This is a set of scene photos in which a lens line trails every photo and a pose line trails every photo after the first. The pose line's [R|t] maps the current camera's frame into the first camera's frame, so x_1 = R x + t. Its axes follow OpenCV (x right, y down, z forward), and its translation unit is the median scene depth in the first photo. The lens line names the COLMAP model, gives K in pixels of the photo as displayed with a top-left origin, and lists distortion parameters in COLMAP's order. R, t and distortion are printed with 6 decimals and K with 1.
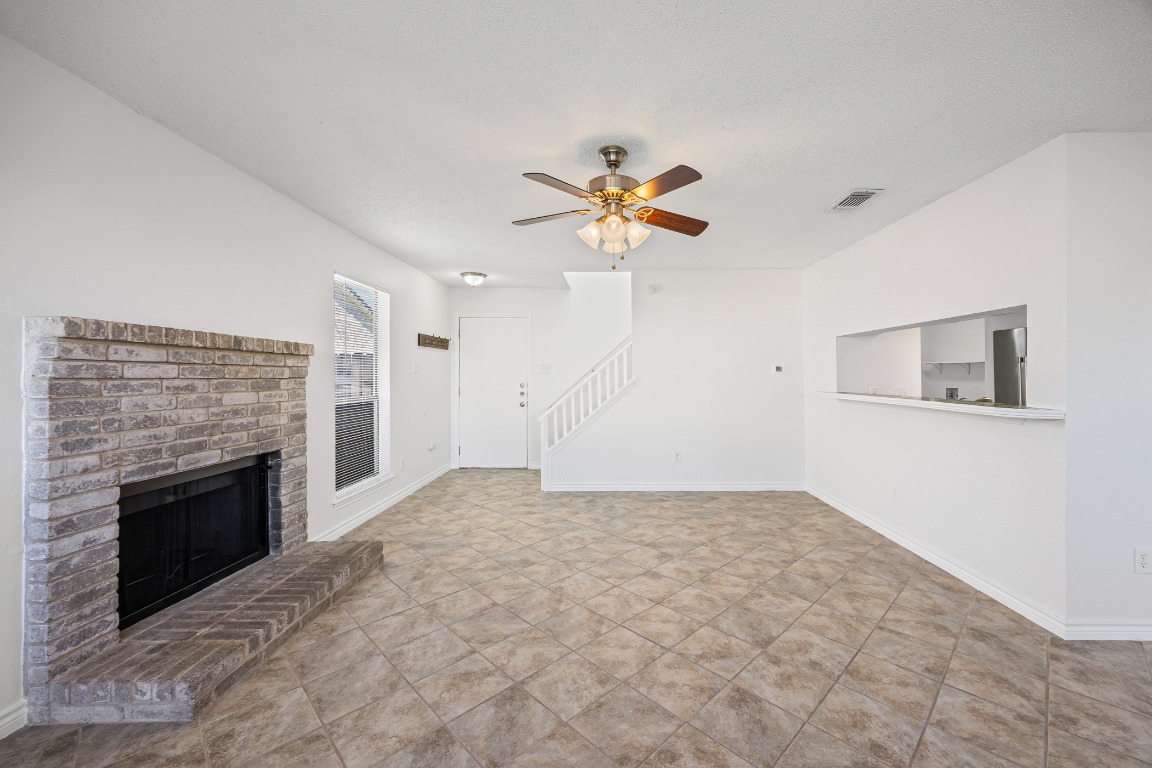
lens RADIAL K [[460.0, 0, 603.4], [0, 460.0, 367.9], [0, 0, 1]] dist [0.008700, -0.001844]
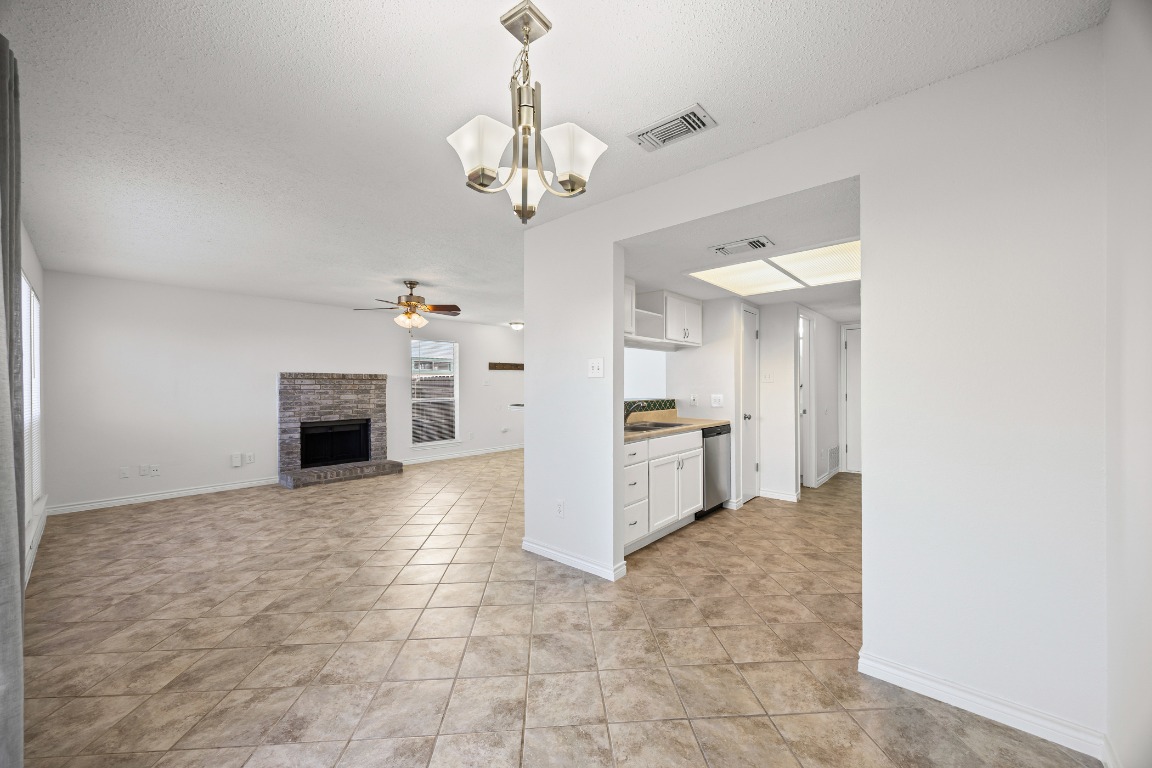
lens RADIAL K [[460.0, 0, 582.0], [0, 460.0, 382.3], [0, 0, 1]] dist [0.008700, -0.001844]
pose [[0.747139, -0.004430, -0.664653, 2.285590], [0.013988, 0.999861, 0.009060, -0.026380], [0.664521, -0.016066, 0.747097, -0.095877]]
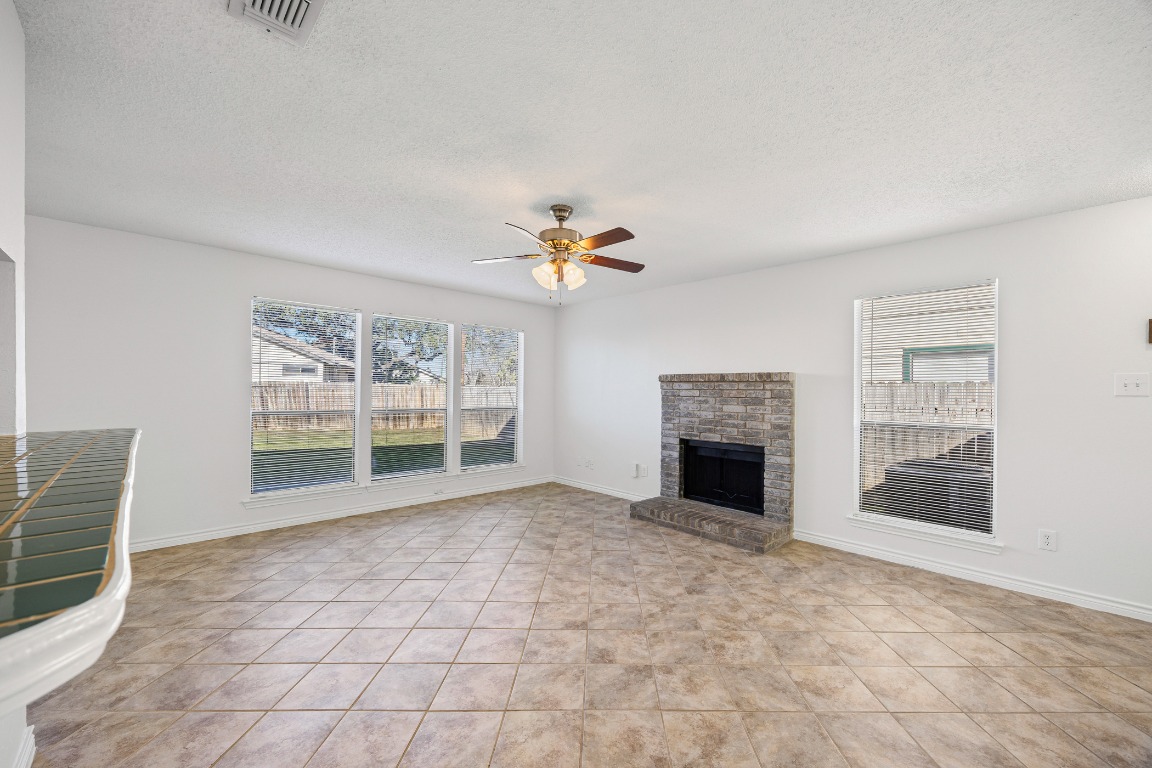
lens RADIAL K [[460.0, 0, 597.0], [0, 460.0, 388.4], [0, 0, 1]] dist [0.008700, -0.001844]
pose [[-0.714293, -0.006535, -0.699816, 0.920638], [0.006445, 0.999853, -0.015914, 0.015910], [0.699817, -0.015878, -0.714146, 2.181272]]
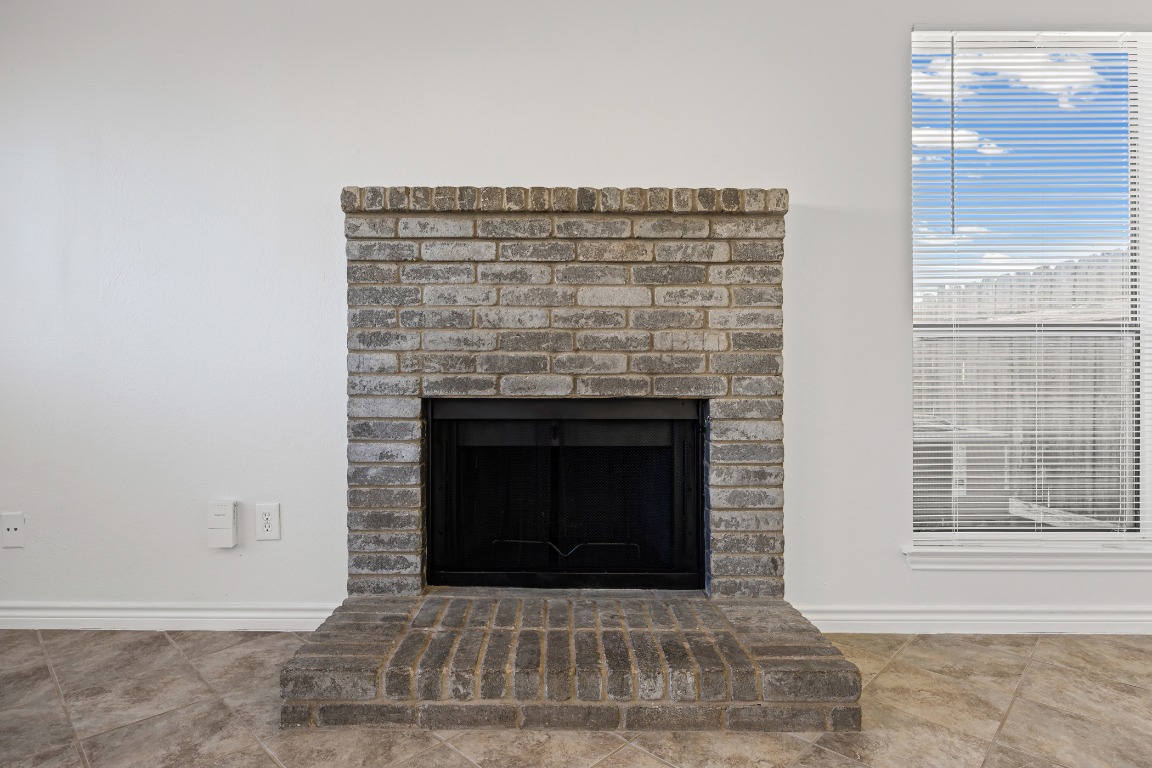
lens RADIAL K [[618.3, 0, 556.9], [0, 618.3, 382.8], [0, 0, 1]] dist [0.000433, -0.001897]
pose [[0.001318, 0.009041, -0.999958, 0.007679], [0.016022, 0.999831, 0.009061, 0.195449], [0.999871, -0.016033, 0.001173, 1.075367]]
